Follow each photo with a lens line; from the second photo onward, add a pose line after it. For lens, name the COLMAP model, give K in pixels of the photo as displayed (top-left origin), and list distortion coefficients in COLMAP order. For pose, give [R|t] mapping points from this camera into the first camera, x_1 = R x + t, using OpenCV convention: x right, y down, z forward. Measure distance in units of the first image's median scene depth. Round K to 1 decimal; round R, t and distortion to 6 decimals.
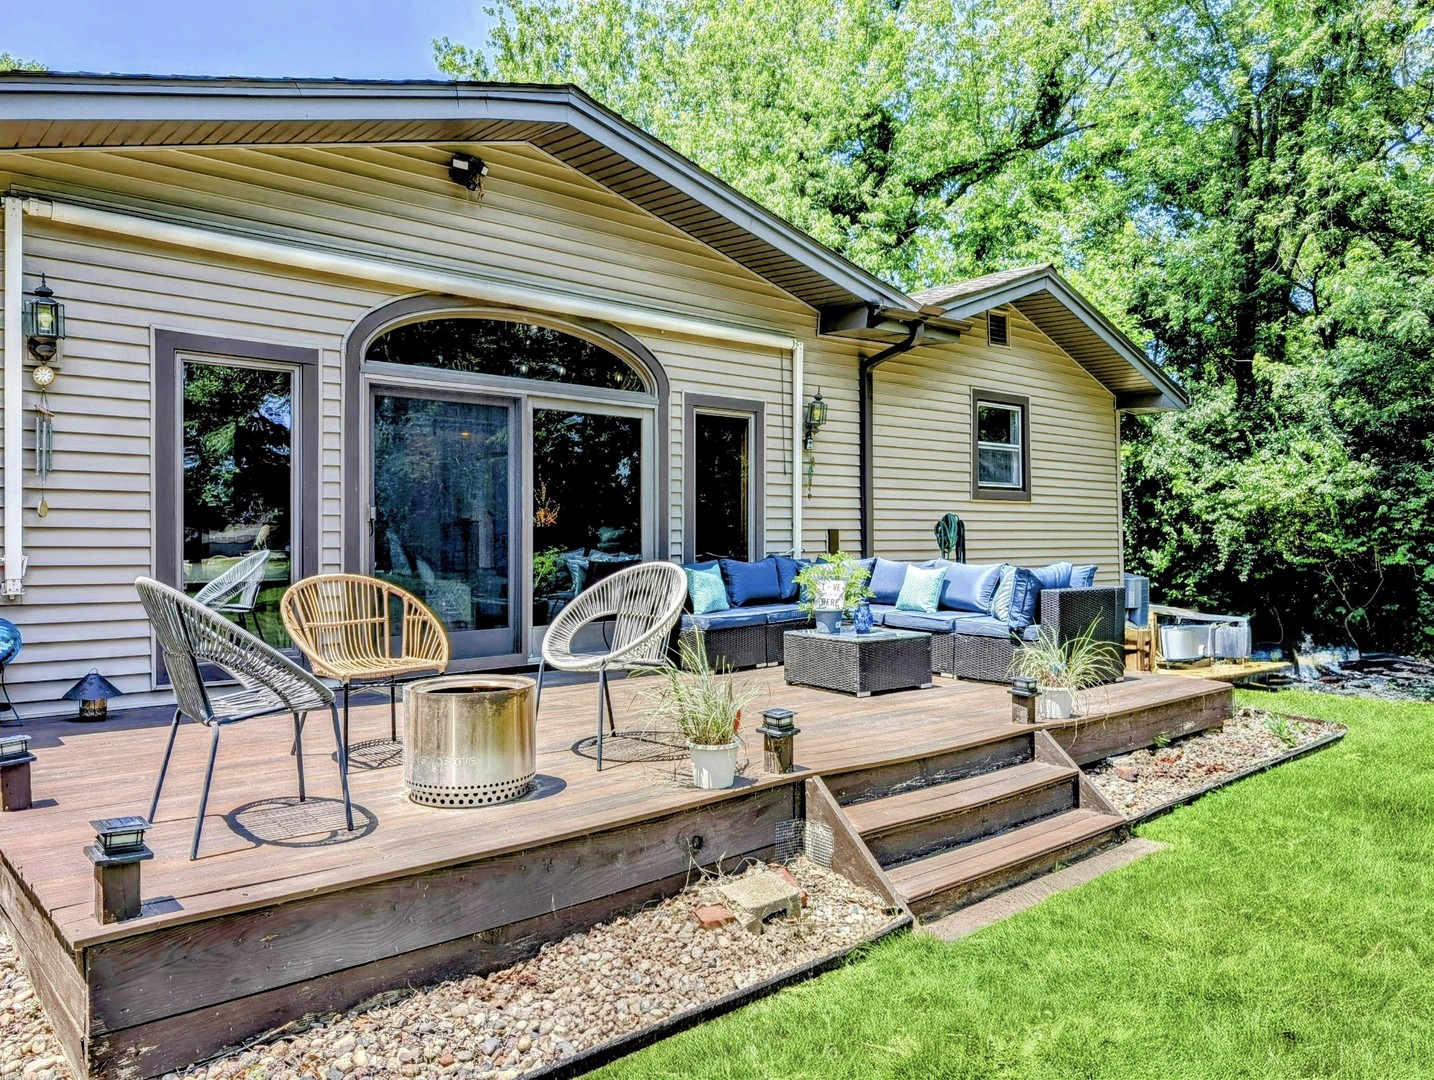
lens RADIAL K [[1058.3, 0, 717.7], [0, 1058.3, 541.5], [0, 0, 1]] dist [0.010393, 0.000122]
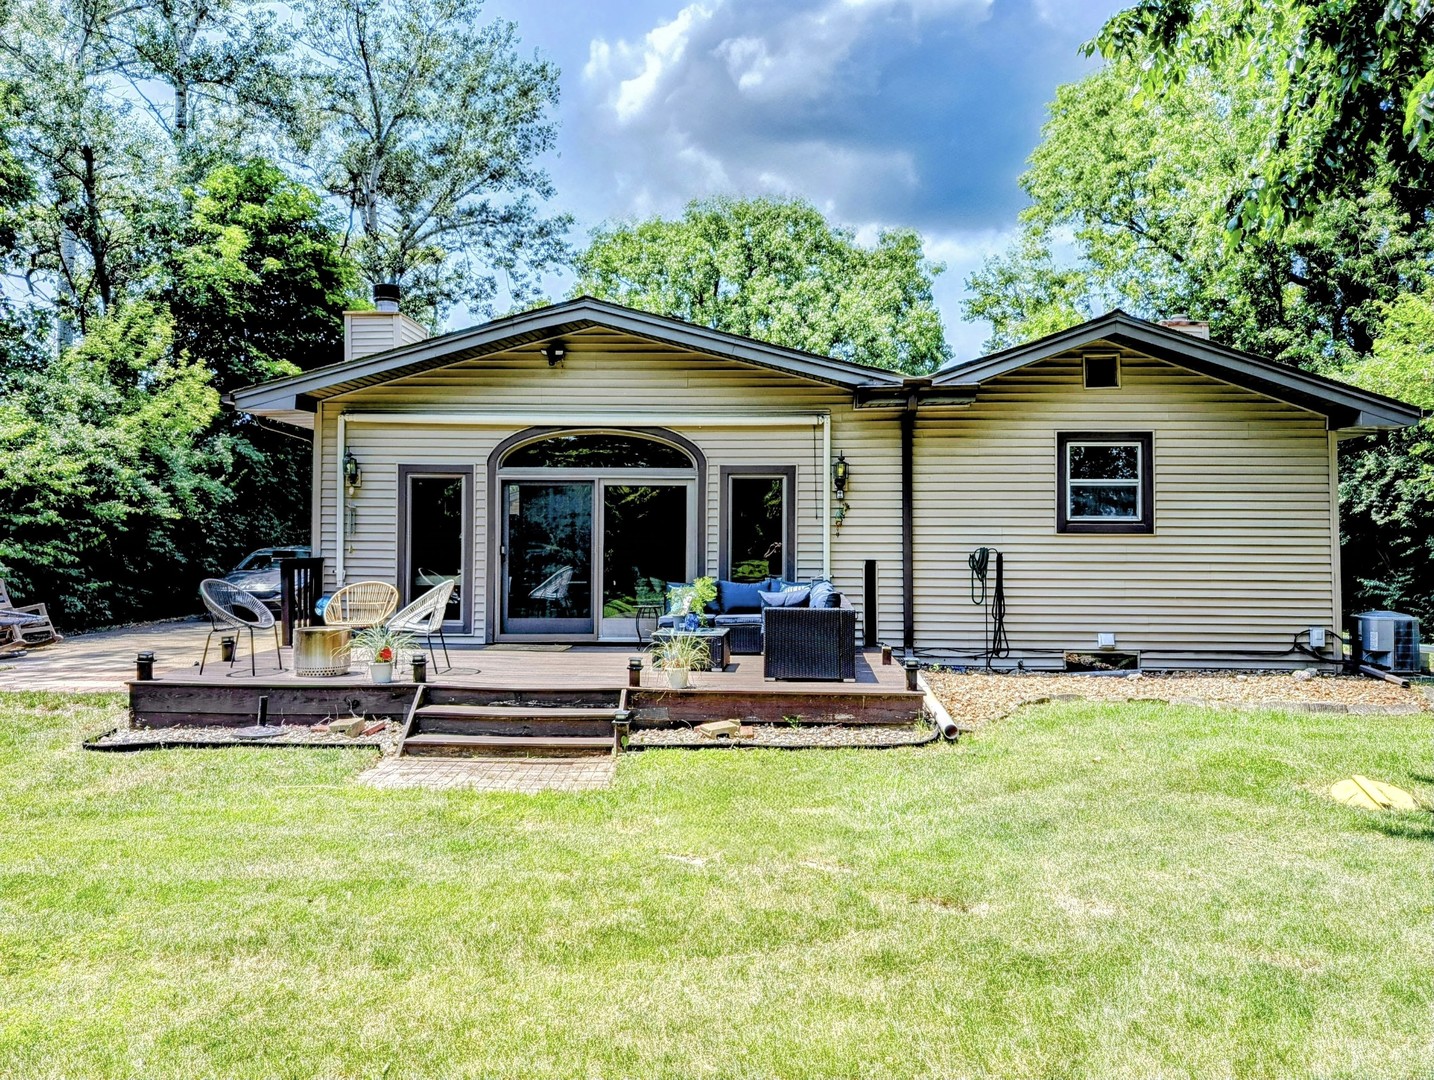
lens RADIAL K [[1058.3, 0, 718.0], [0, 1058.3, 537.5], [0, 0, 1]] dist [0.010393, 0.000122]
pose [[0.702706, -0.005869, -0.711456, 0.996529], [-0.010401, 0.999774, -0.018521, -0.015046], [0.711404, 0.020414, 0.702487, -0.018203]]
